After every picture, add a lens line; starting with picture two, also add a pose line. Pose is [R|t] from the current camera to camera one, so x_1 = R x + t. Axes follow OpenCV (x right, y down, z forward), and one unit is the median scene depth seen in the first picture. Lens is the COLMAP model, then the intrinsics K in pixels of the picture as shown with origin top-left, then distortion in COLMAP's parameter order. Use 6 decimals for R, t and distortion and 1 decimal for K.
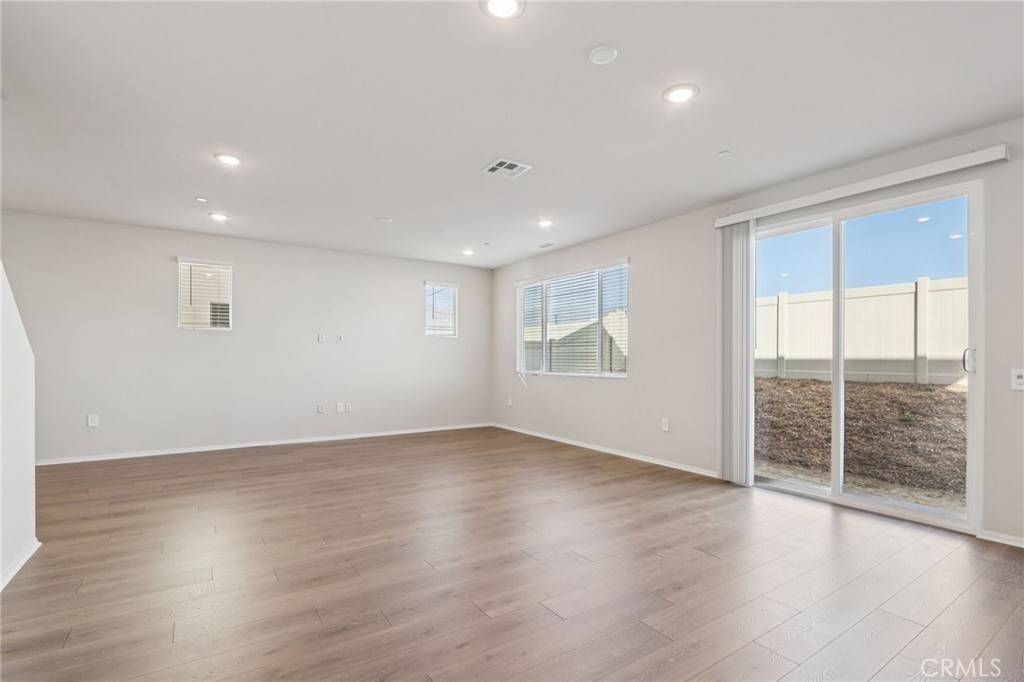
lens RADIAL K [[473.3, 0, 519.0], [0, 473.3, 359.0], [0, 0, 1]] dist [-0.017631, 0.004744]
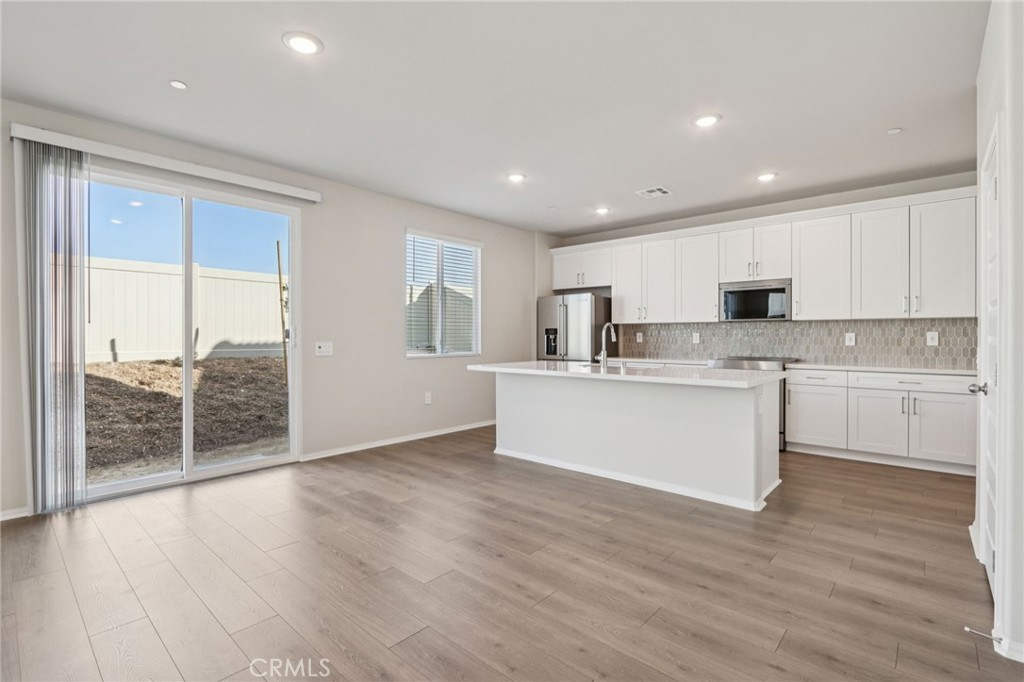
lens RADIAL K [[473.3, 0, 511.6], [0, 473.3, 337.1], [0, 0, 1]] dist [-0.017631, 0.004744]
pose [[-0.237252, -0.006583, 0.971426, -0.380540], [0.003263, 0.999966, 0.007573, -0.002746], [-0.971443, 0.004967, -0.237223, 0.493553]]
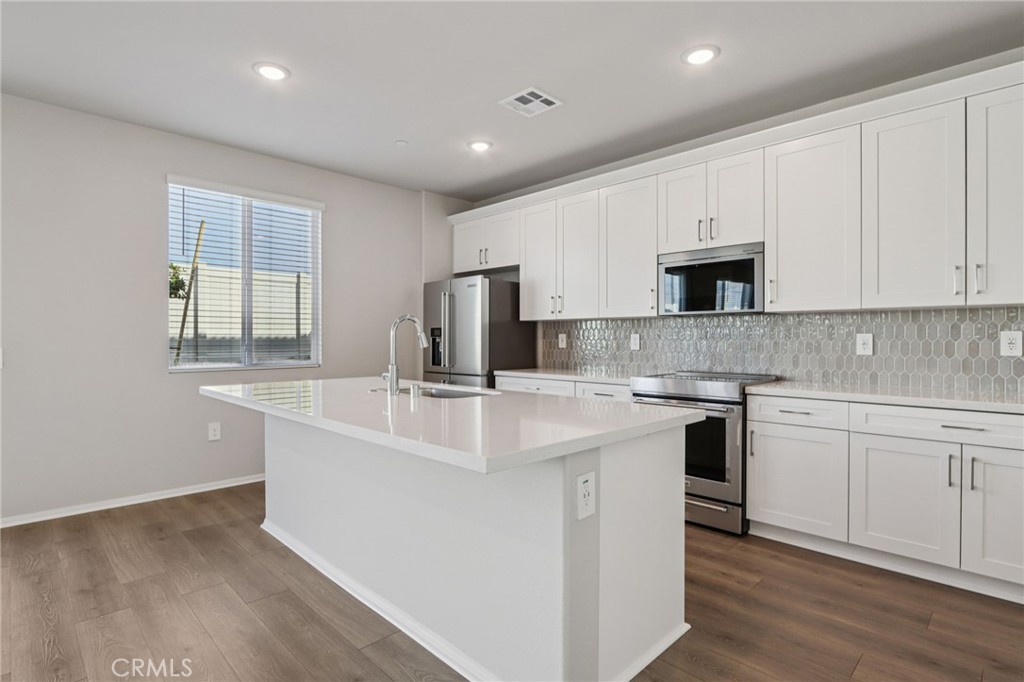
lens RADIAL K [[507.1, 0, 514.7], [0, 507.1, 342.2], [0, 0, 1]] dist [-0.013589, 0.001517]
pose [[-0.184818, -0.009795, 0.982724, -0.091516], [0.002911, 0.999940, 0.010514, 0.001880], [-0.982768, 0.004804, -0.184779, 0.062253]]
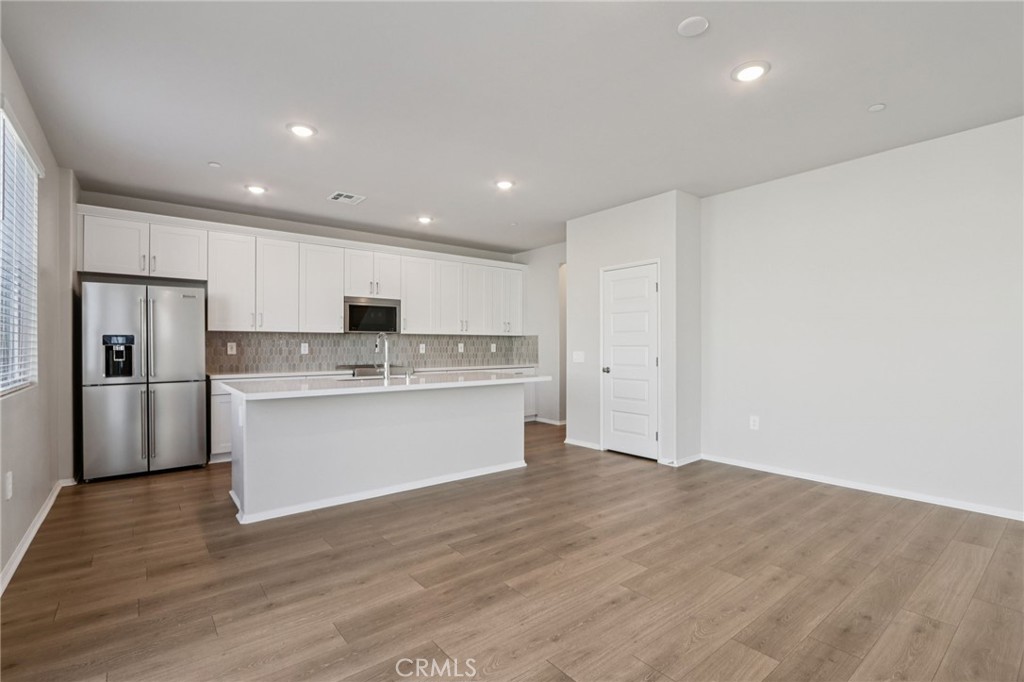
lens RADIAL K [[473.3, 0, 512.3], [0, 473.3, 348.3], [0, 0, 1]] dist [-0.017631, 0.004744]
pose [[-0.997235, -0.002518, -0.074273, 0.321106], [-0.003225, 0.999951, 0.009395, -0.002695], [0.074245, 0.009608, -0.997194, 1.001895]]
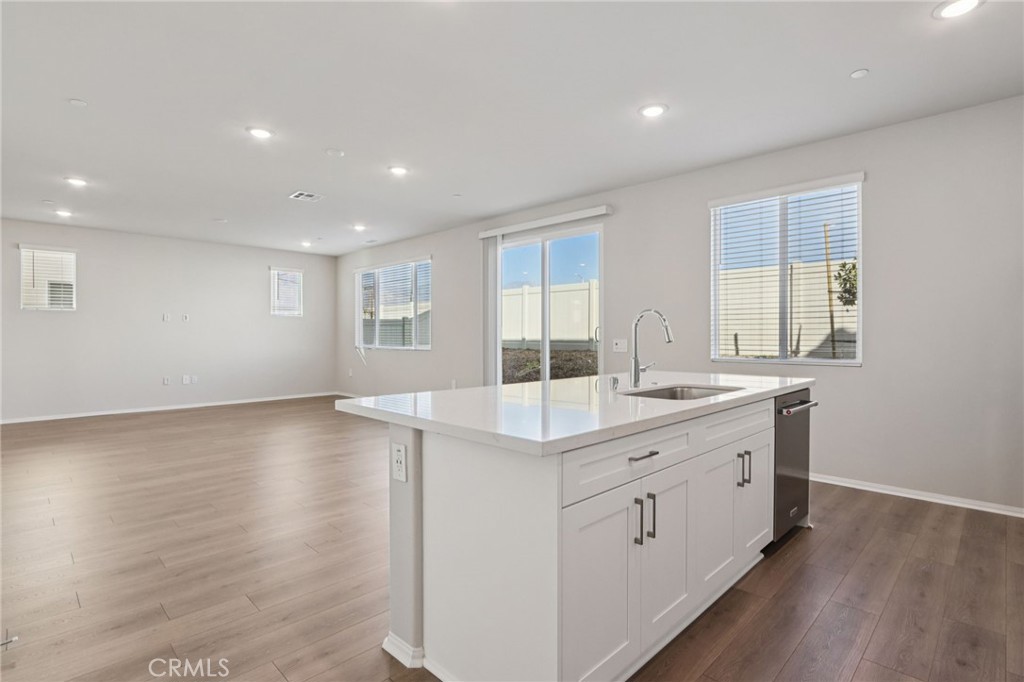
lens RADIAL K [[507.1, 0, 521.9], [0, 507.1, 338.5], [0, 0, 1]] dist [-0.013589, 0.001517]
pose [[0.981430, -0.006488, 0.191711, 0.254533], [0.005600, 0.999971, 0.005175, 0.005478], [-0.191739, -0.004005, 0.981438, -0.476327]]
